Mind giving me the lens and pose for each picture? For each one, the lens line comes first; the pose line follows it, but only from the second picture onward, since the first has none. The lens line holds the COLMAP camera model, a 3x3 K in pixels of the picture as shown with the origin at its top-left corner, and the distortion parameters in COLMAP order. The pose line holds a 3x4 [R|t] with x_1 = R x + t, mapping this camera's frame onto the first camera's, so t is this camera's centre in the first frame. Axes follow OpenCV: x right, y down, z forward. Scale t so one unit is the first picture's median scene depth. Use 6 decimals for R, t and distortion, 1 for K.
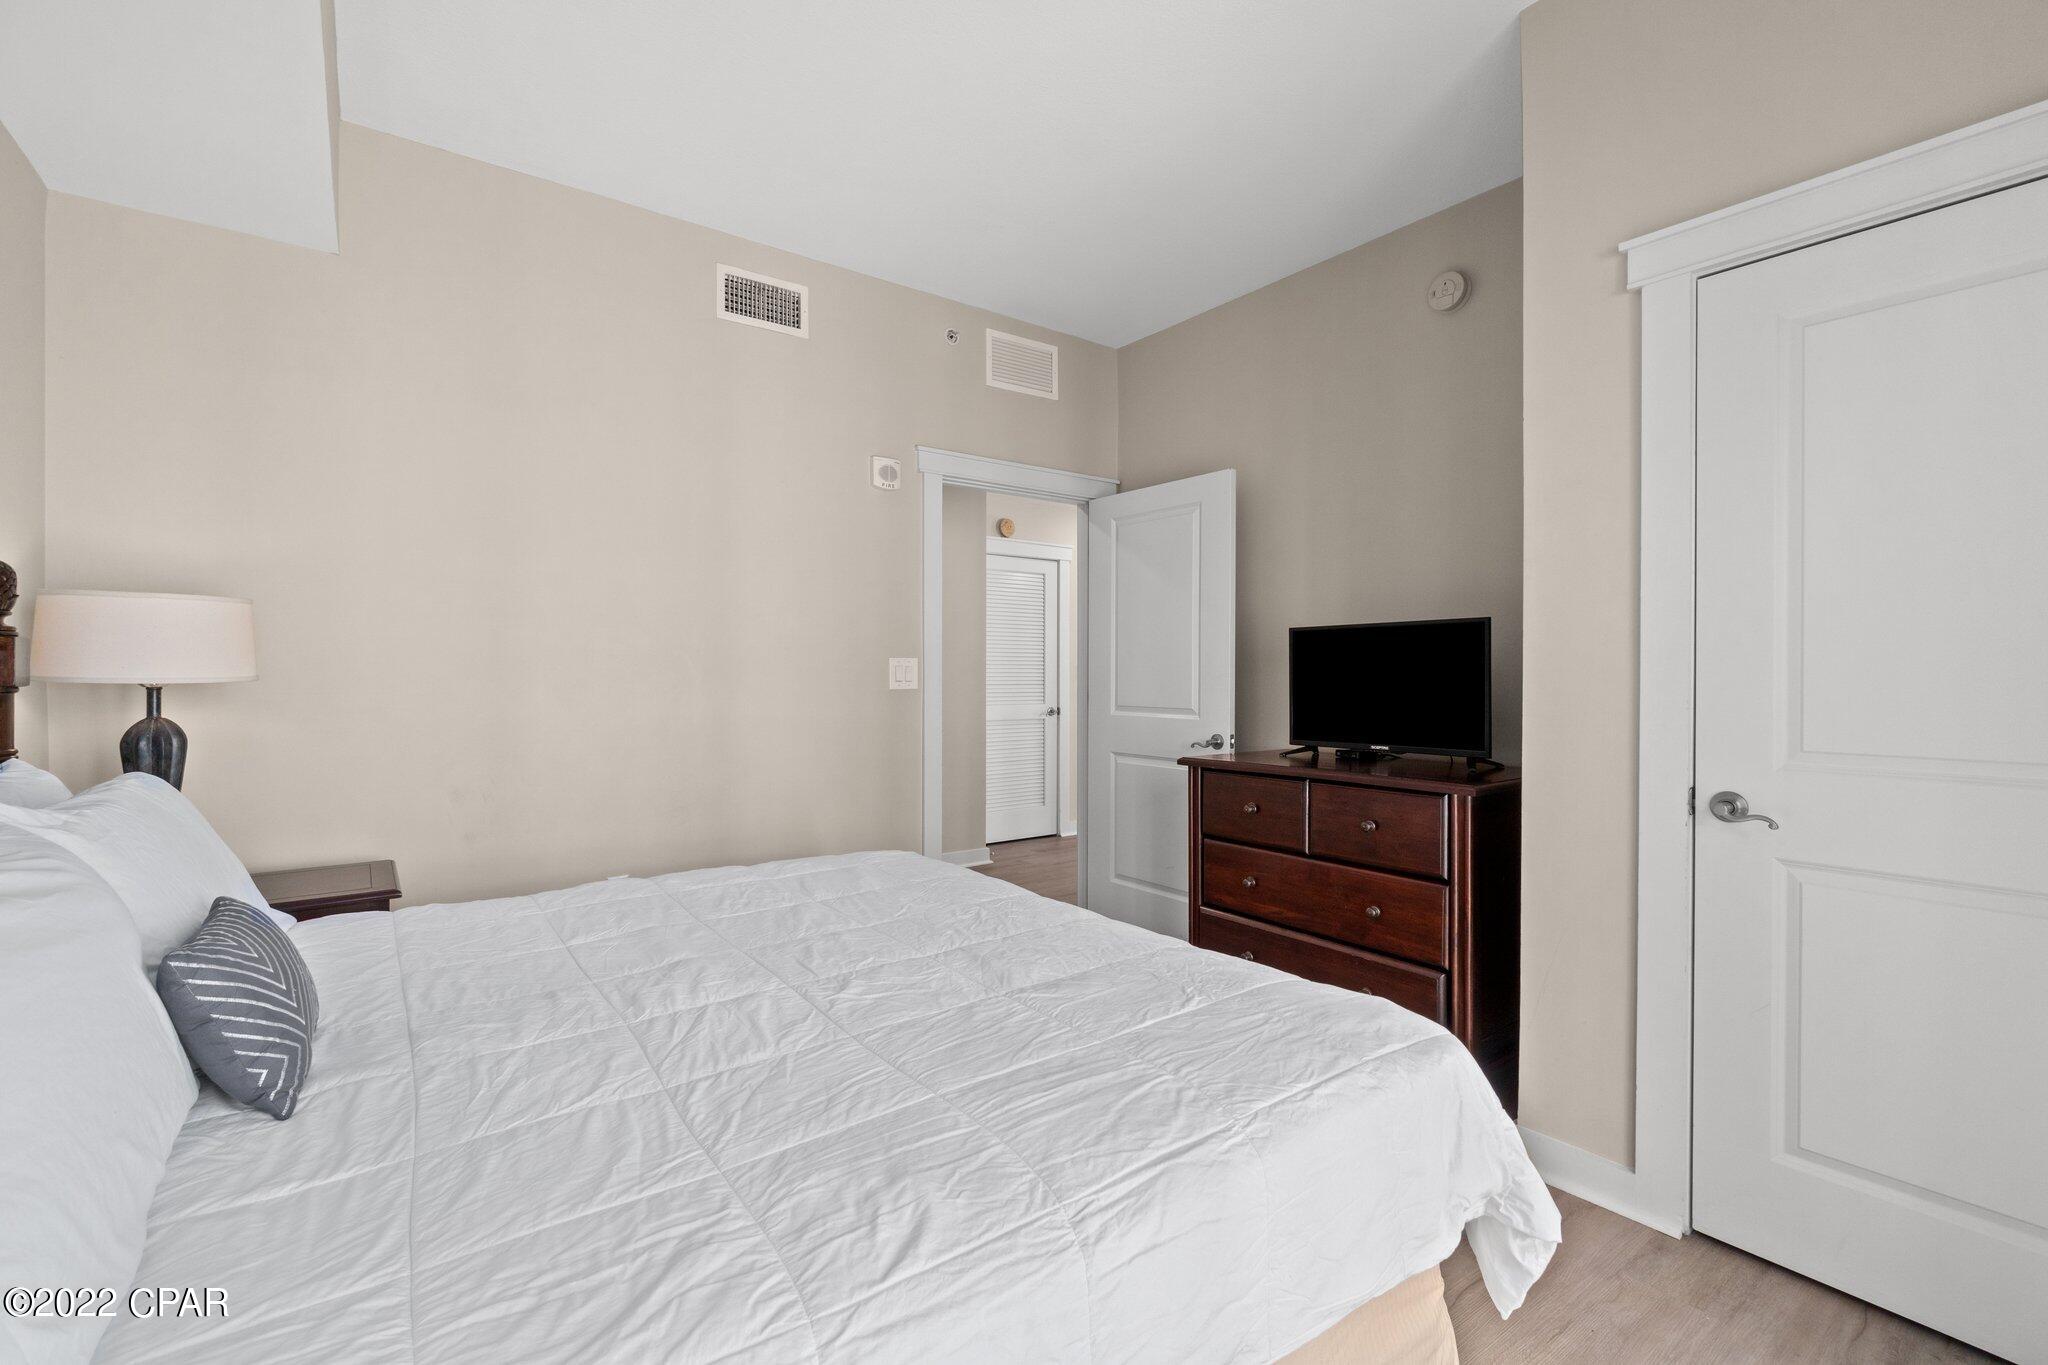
lens RADIAL K [[889.0, 0, 1030.8], [0, 889.0, 677.8], [0, 0, 1]] dist [-0.001934, 0.001476]
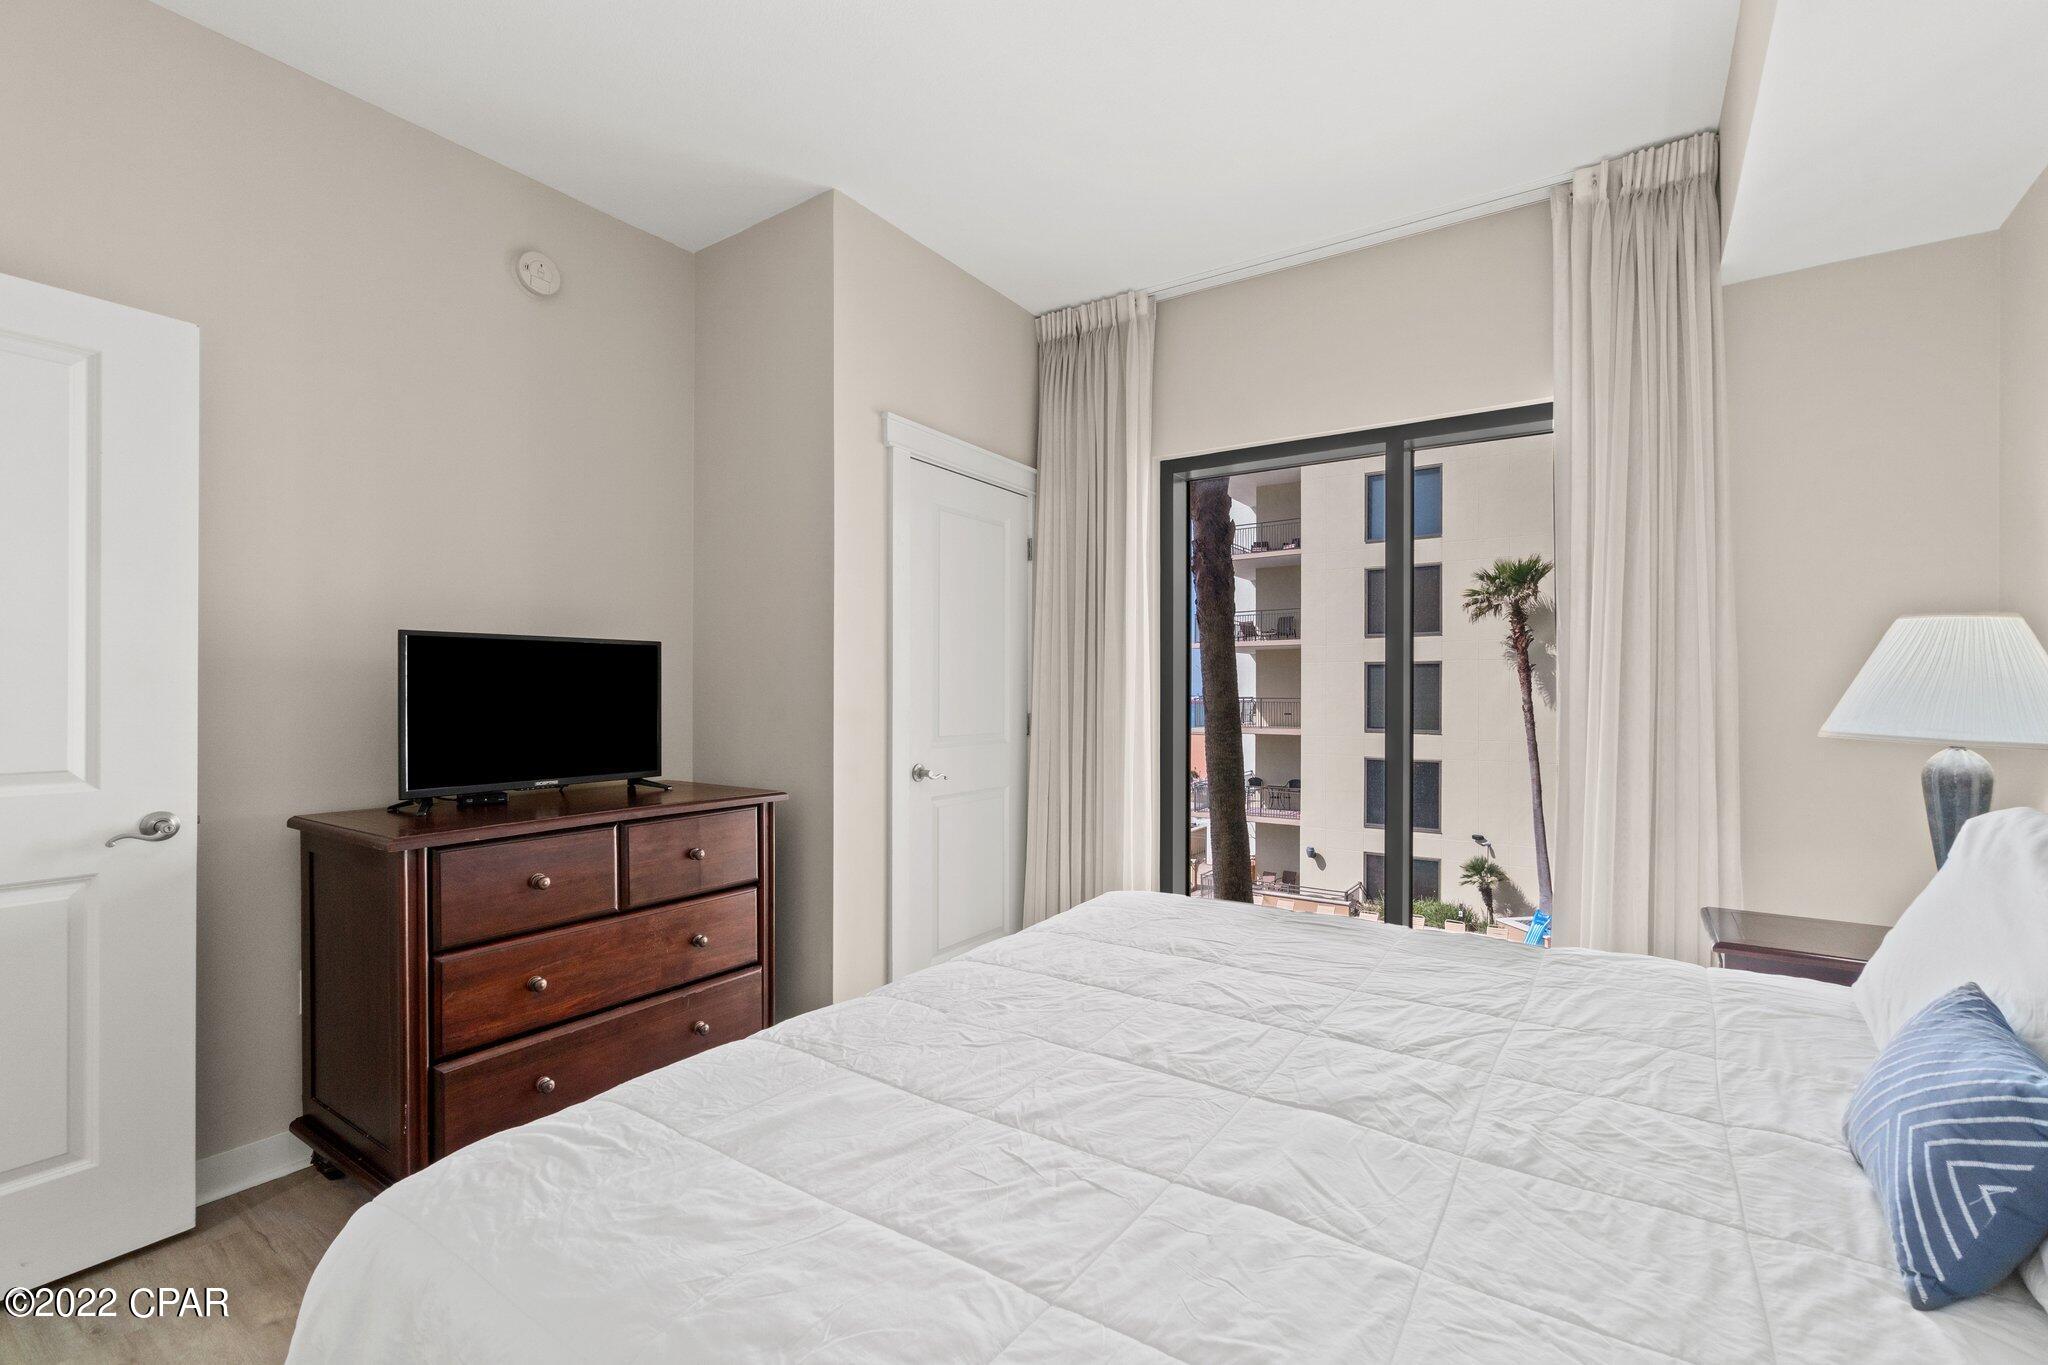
lens RADIAL K [[889.0, 0, 1028.1], [0, 889.0, 700.6], [0, 0, 1]] dist [-0.001934, 0.001476]
pose [[-0.327945, -0.006492, 0.944674, -0.787598], [0.000096, 0.999976, 0.006905, -0.009581], [-0.944697, 0.002355, -0.327937, 1.179751]]
